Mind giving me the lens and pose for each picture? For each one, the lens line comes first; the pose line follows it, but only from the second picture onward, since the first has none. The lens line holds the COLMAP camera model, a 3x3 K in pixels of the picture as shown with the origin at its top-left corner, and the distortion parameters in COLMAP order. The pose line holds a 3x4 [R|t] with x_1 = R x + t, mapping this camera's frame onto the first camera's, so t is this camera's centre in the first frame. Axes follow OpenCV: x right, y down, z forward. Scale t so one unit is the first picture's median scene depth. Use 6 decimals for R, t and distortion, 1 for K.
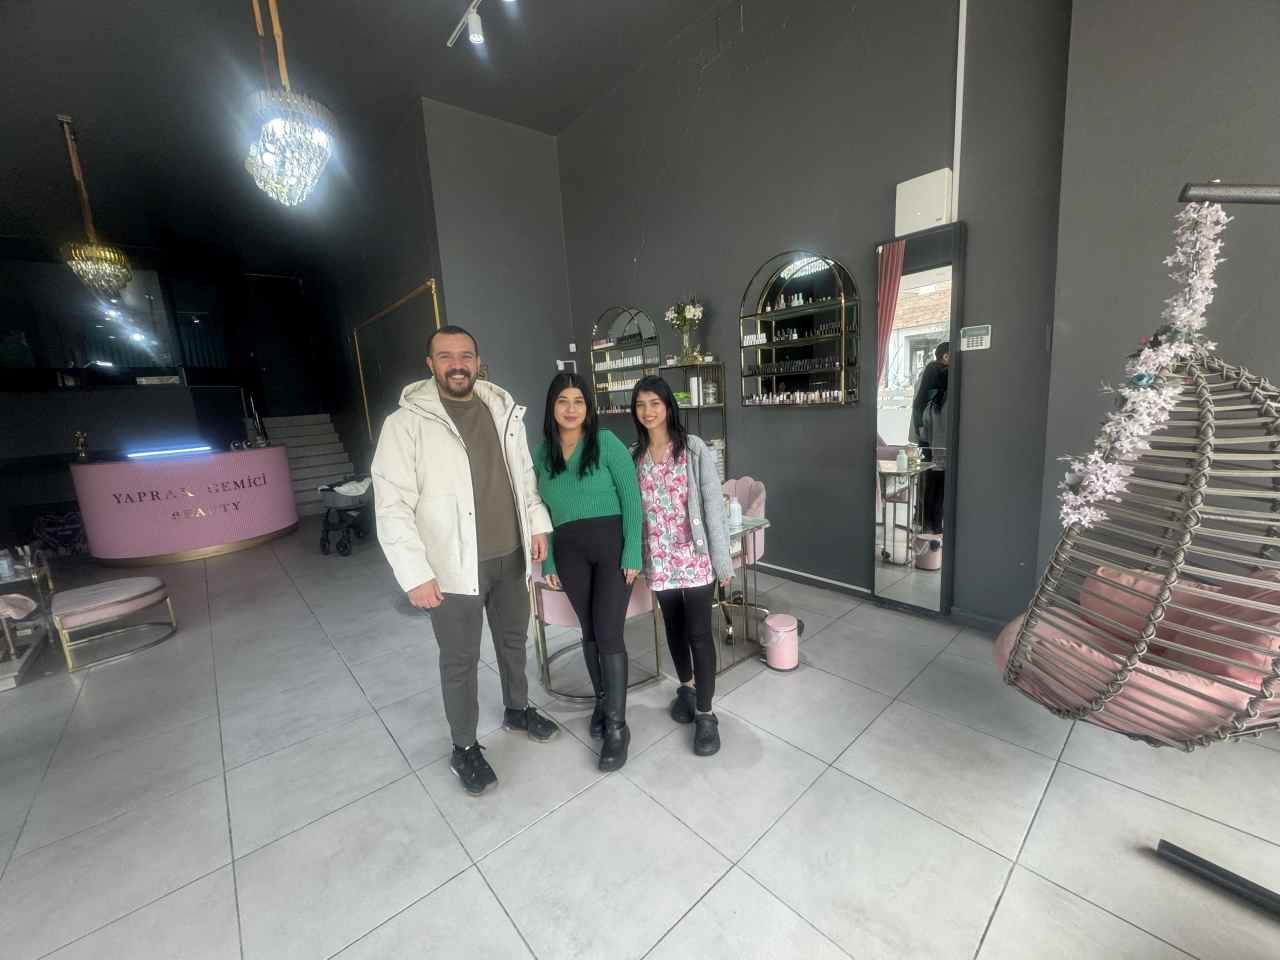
lens RADIAL K [[508.8, 0, 638.5], [0, 508.8, 479.9], [0, 0, 1]] dist [-0.001697, -0.000203]
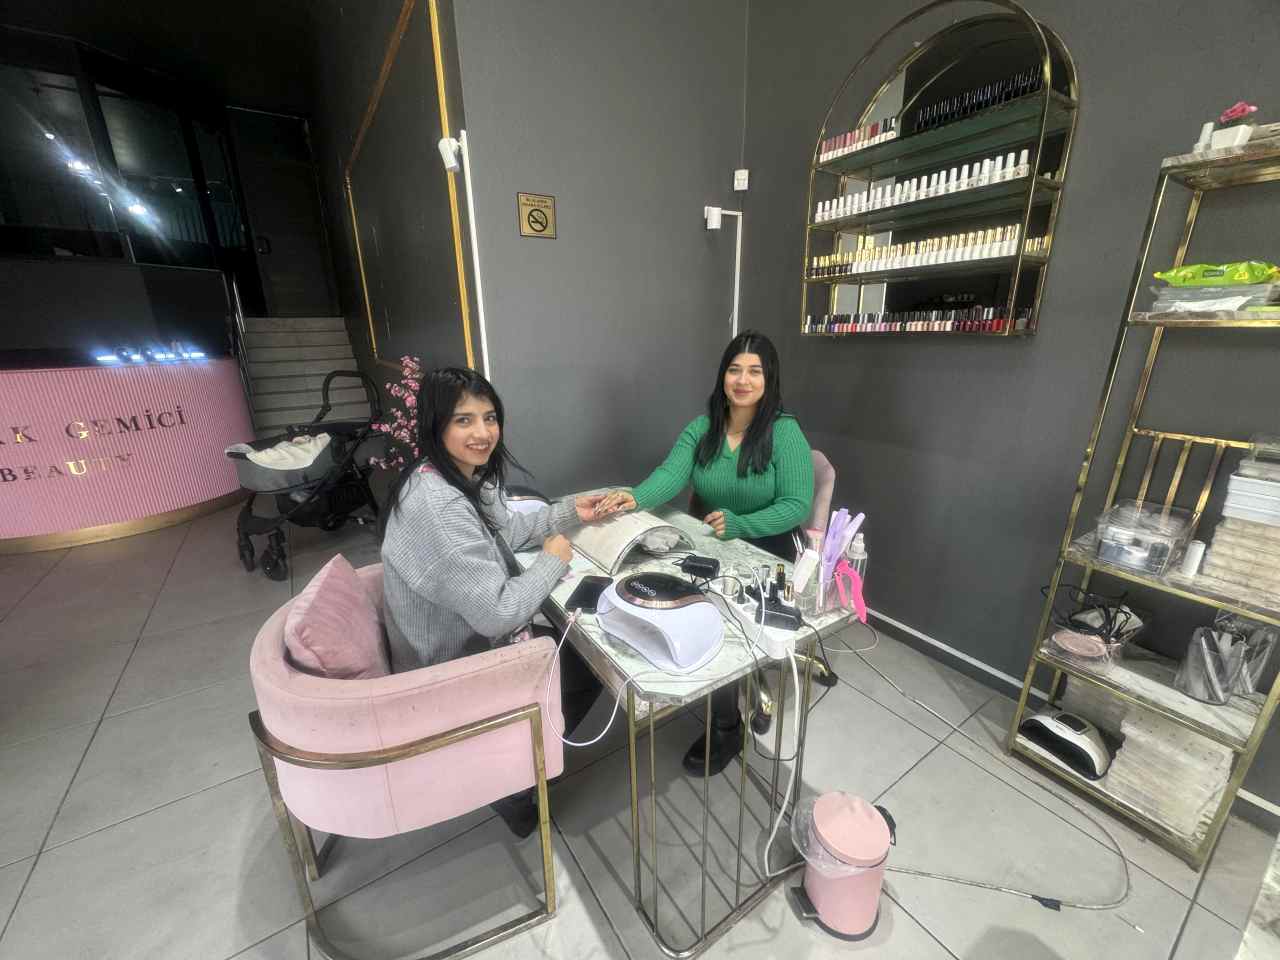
lens RADIAL K [[508.8, 0, 638.5], [0, 508.8, 479.9], [0, 0, 1]] dist [-0.001697, -0.000203]
pose [[0.992855, 0.076680, -0.091427, -0.154049], [-0.062398, 0.986722, 0.149952, -0.049407], [0.101711, -0.143176, 0.984457, 0.472255]]
